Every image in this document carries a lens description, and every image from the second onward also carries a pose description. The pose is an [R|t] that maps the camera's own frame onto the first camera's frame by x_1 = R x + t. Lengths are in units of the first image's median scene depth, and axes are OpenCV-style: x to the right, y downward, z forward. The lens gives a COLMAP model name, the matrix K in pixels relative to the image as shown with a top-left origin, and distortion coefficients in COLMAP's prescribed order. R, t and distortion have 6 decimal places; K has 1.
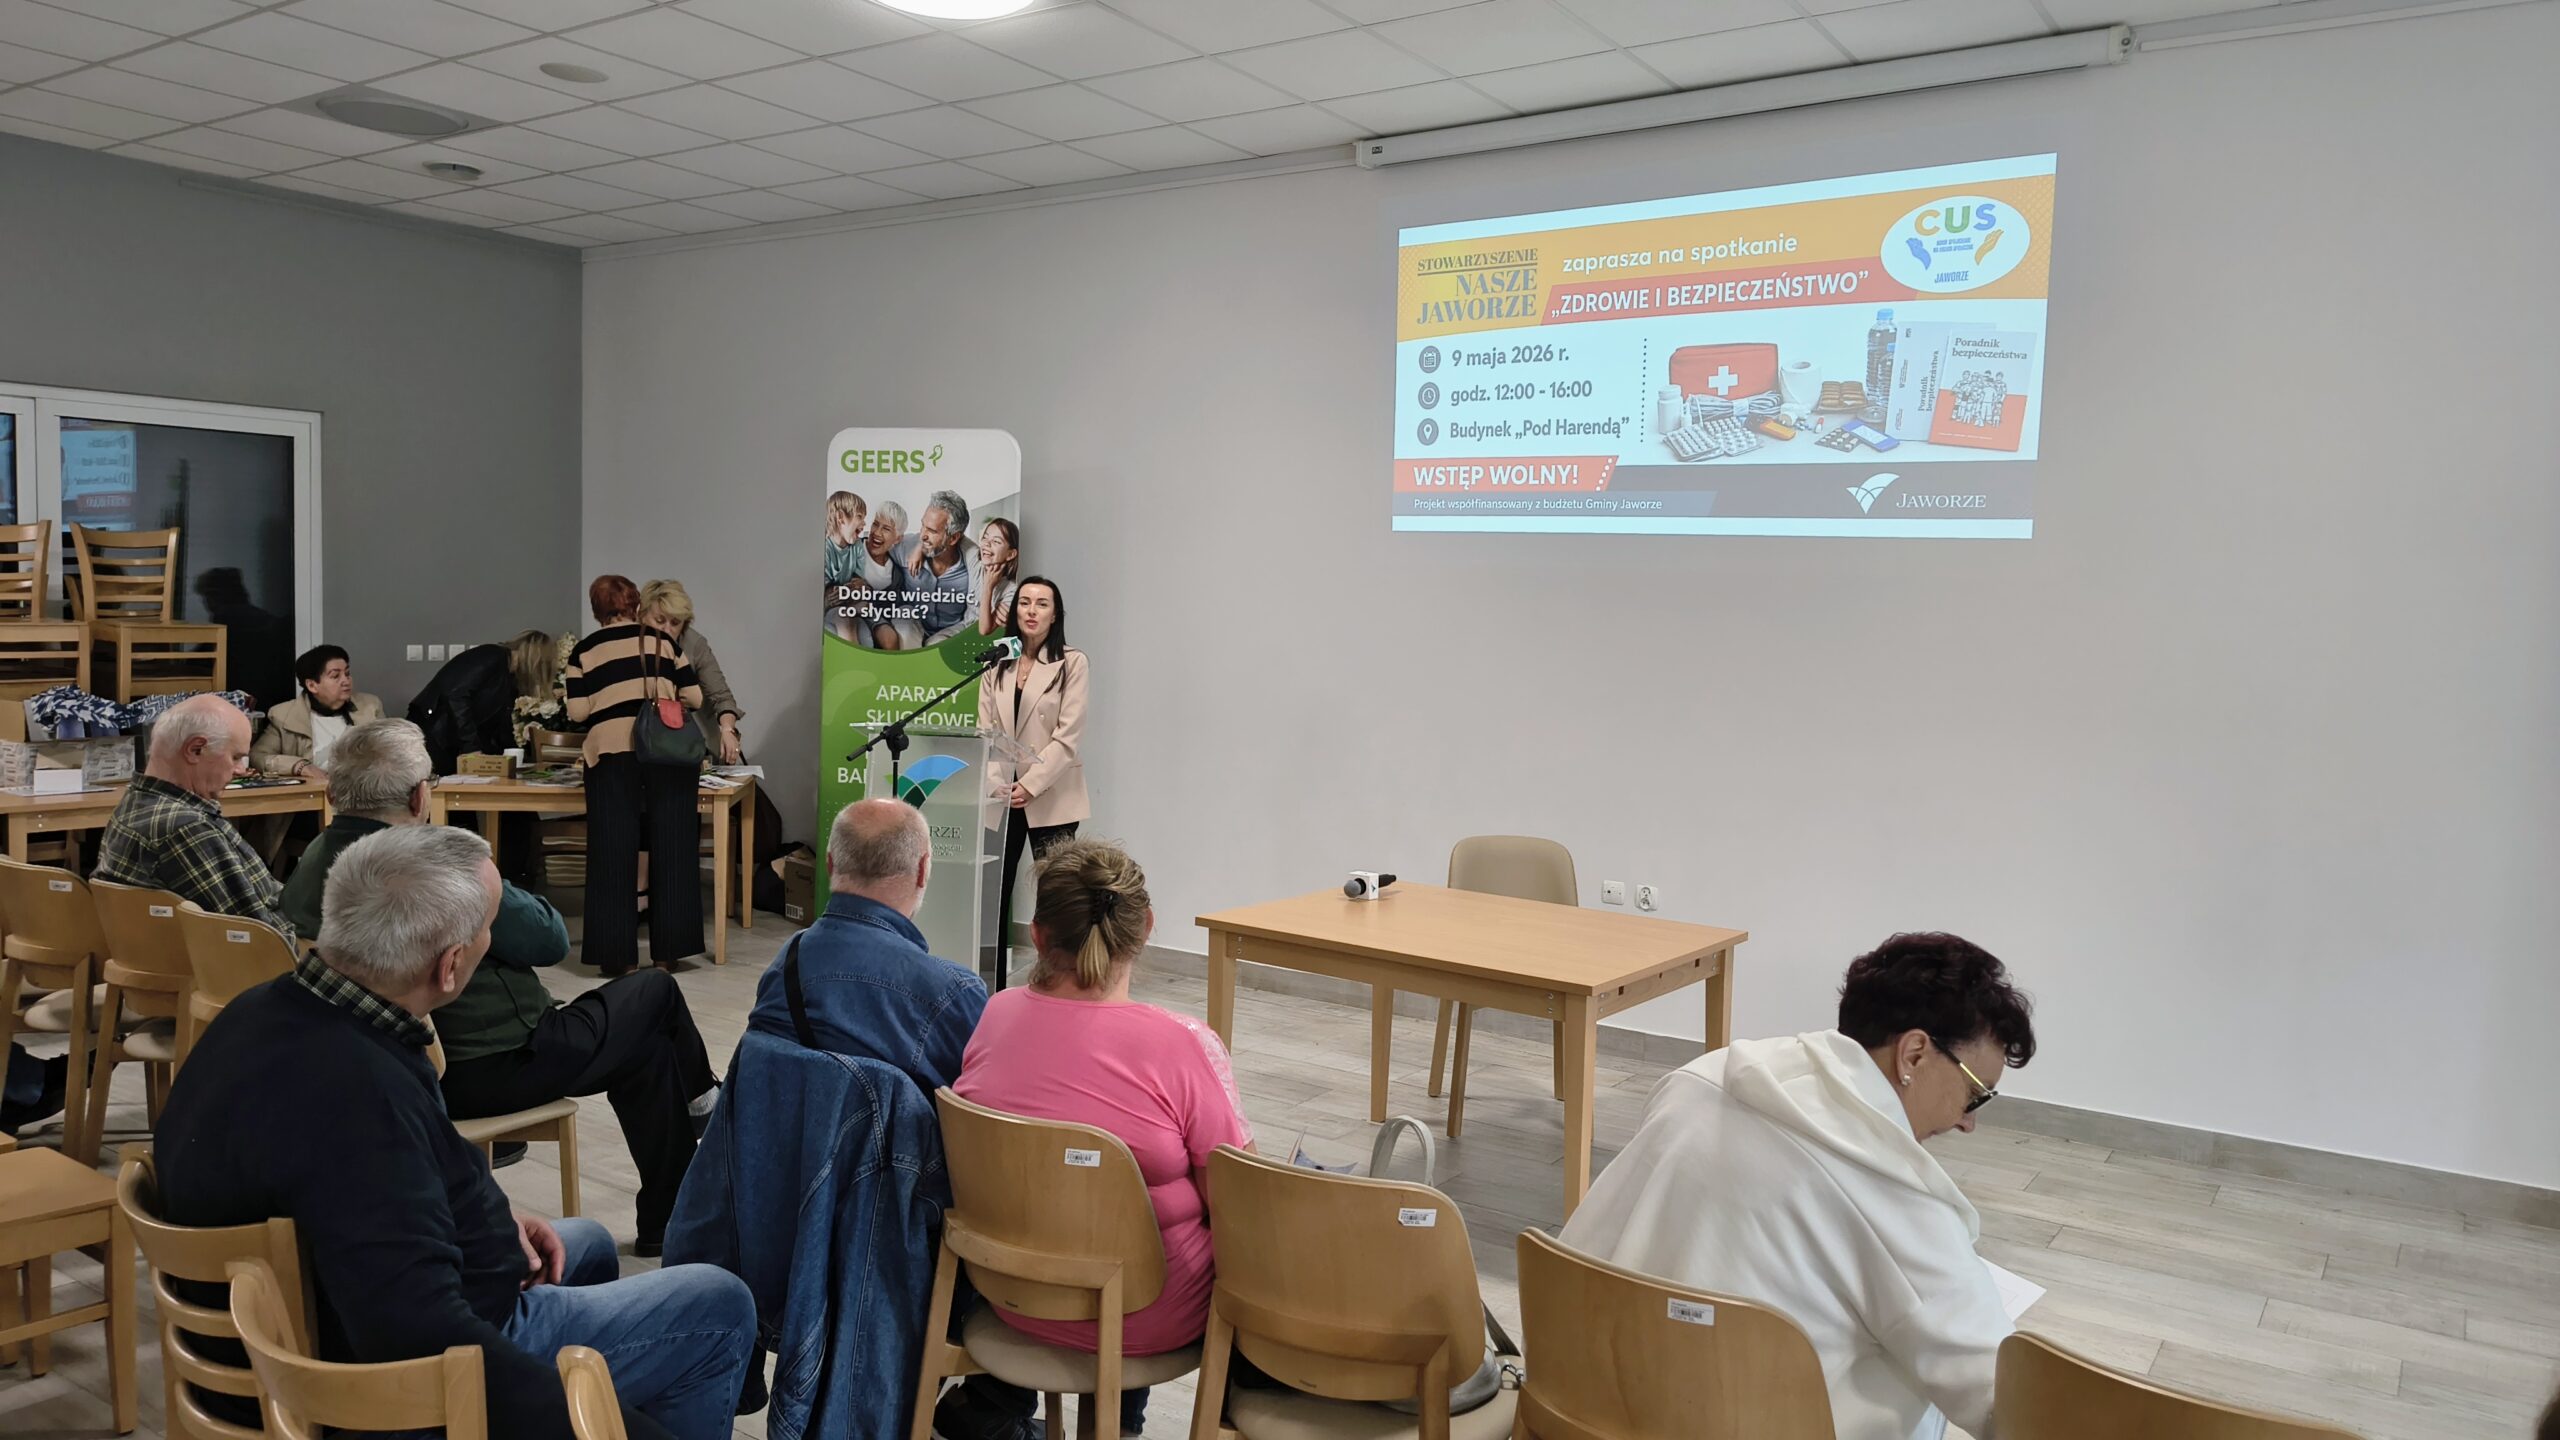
lens RADIAL K [[1910.5, 0, 1338.8], [0, 1910.5, 706.1], [0, 0, 1]] dist [0.038983, -0.029185]
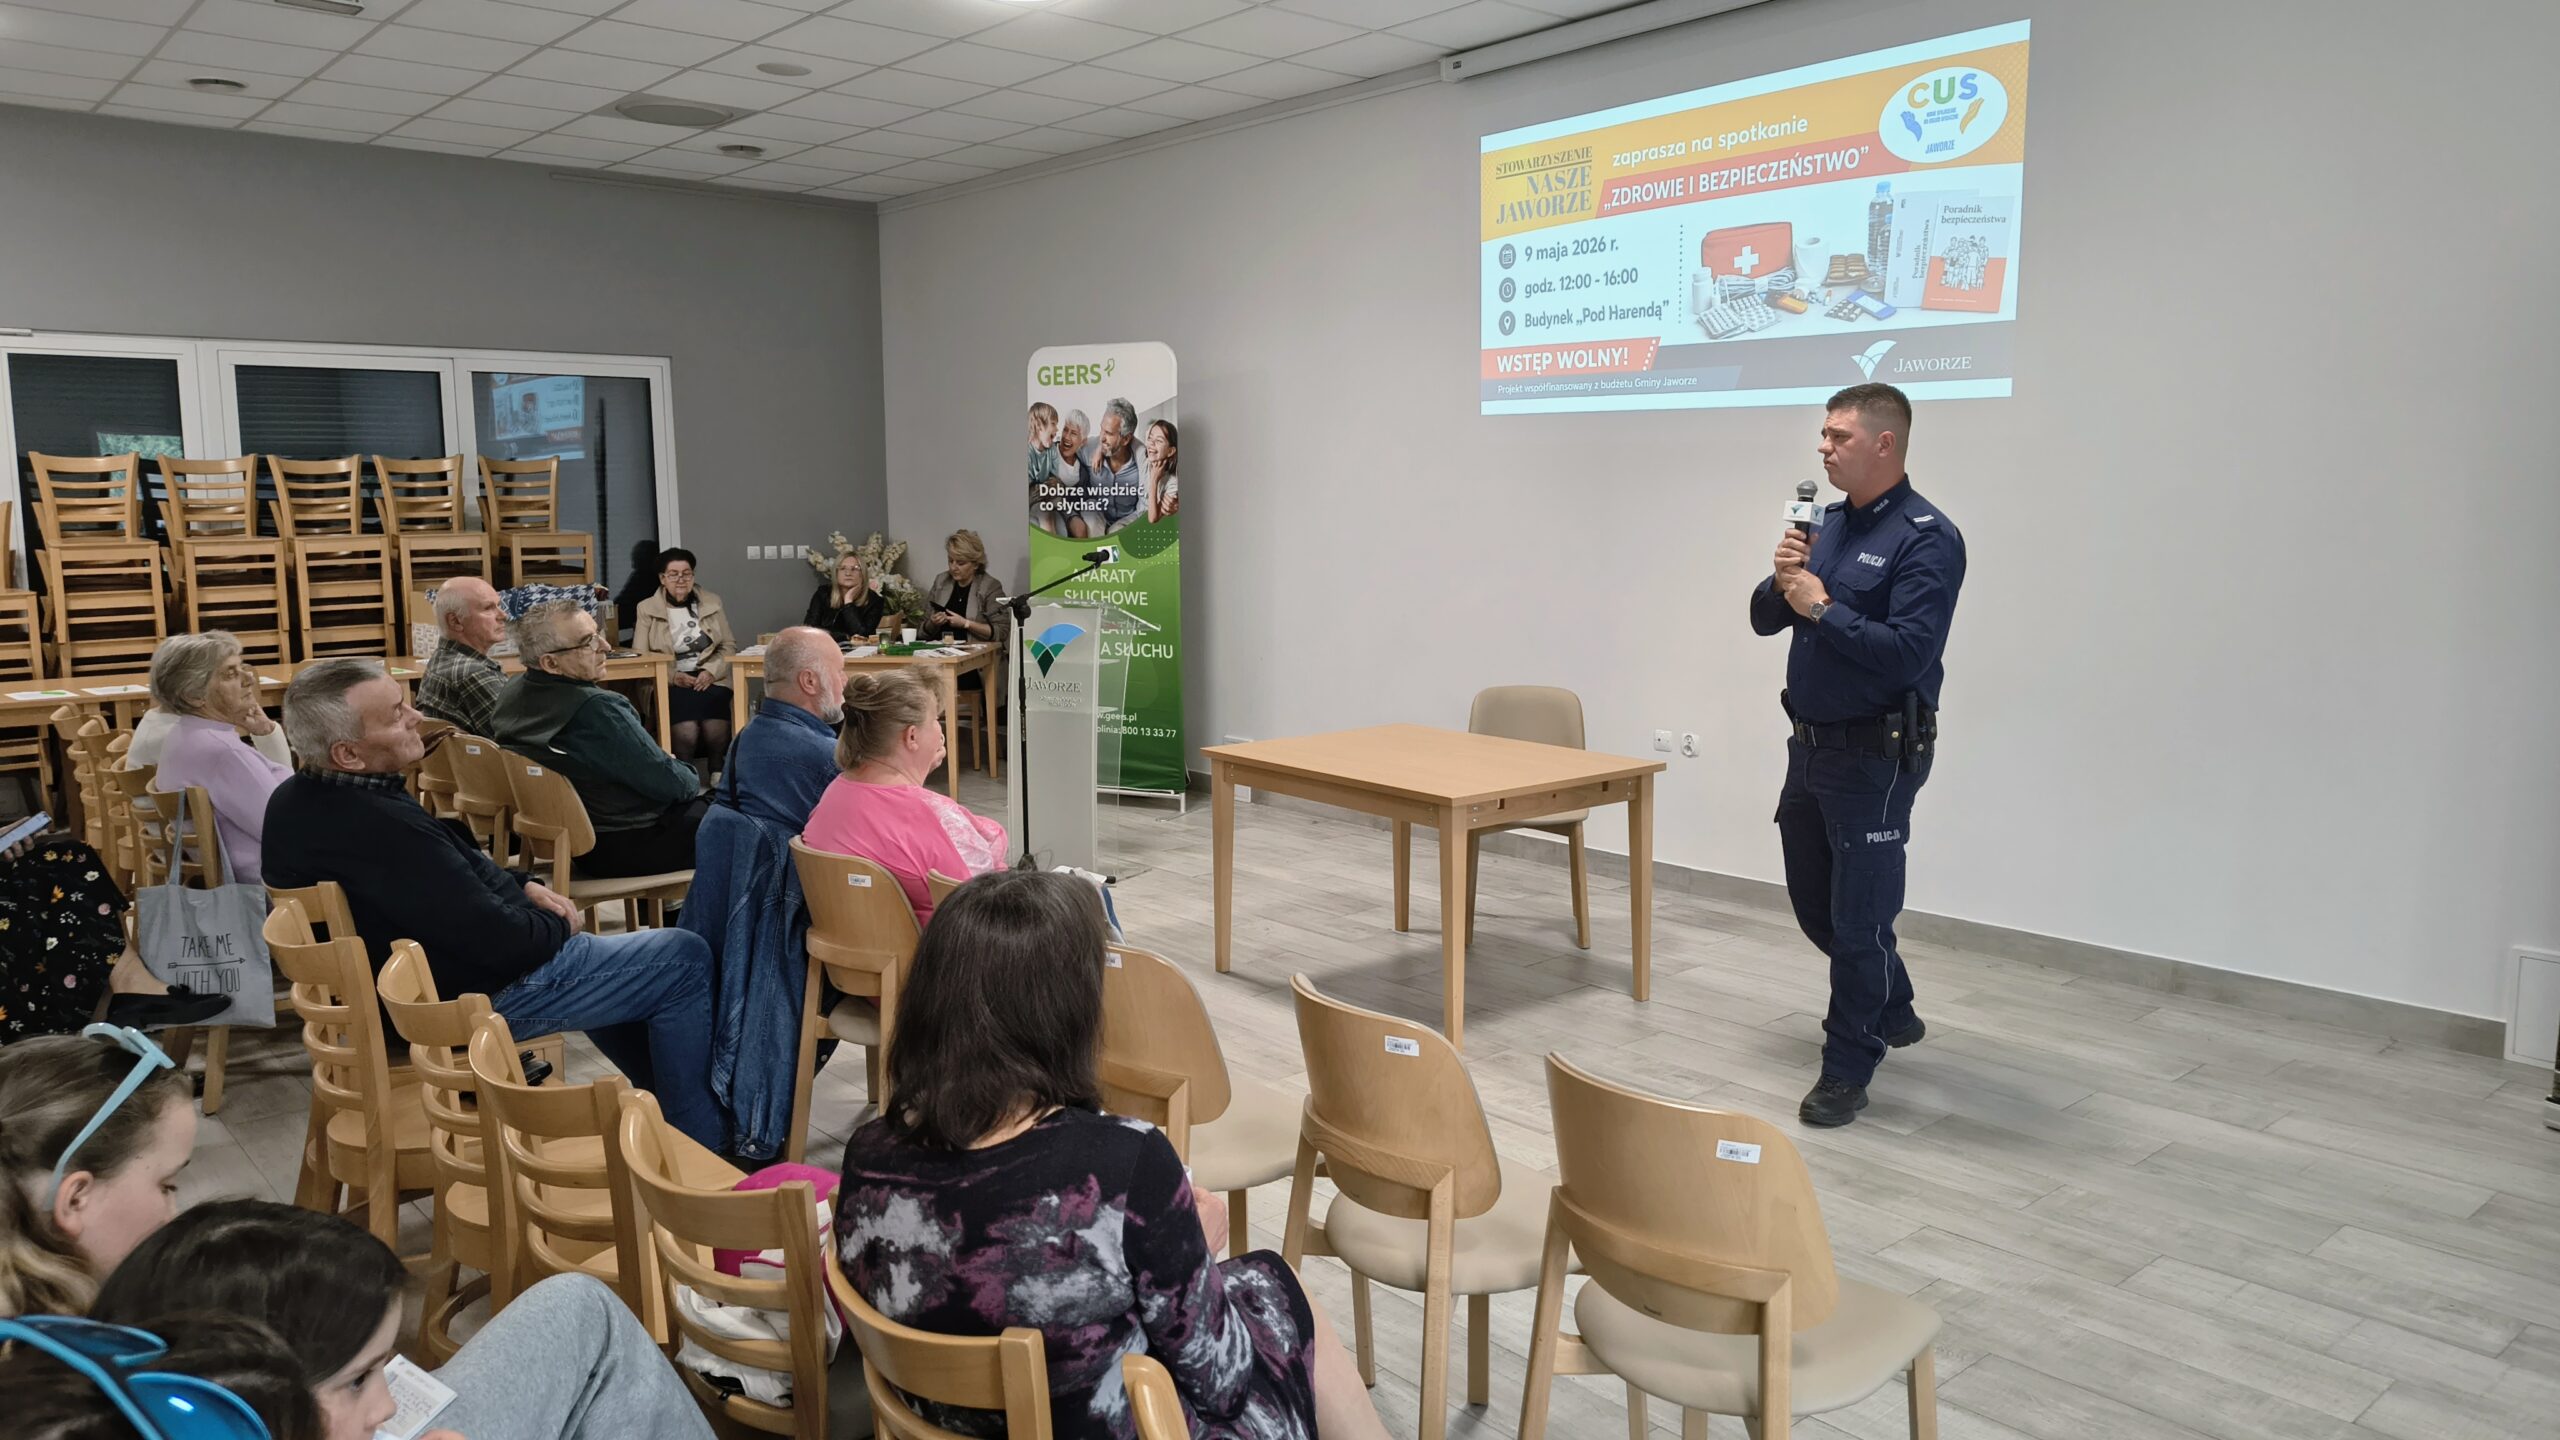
lens RADIAL K [[1910.5, 0, 1283.3], [0, 1910.5, 722.3], [0, 0, 1]] dist [0.038983, -0.029185]
pose [[0.962724, -0.001540, -0.270481, 0.232738], [0.018675, 0.997976, 0.060788, 0.016646], [0.269840, -0.063574, 0.960804, -0.109358]]
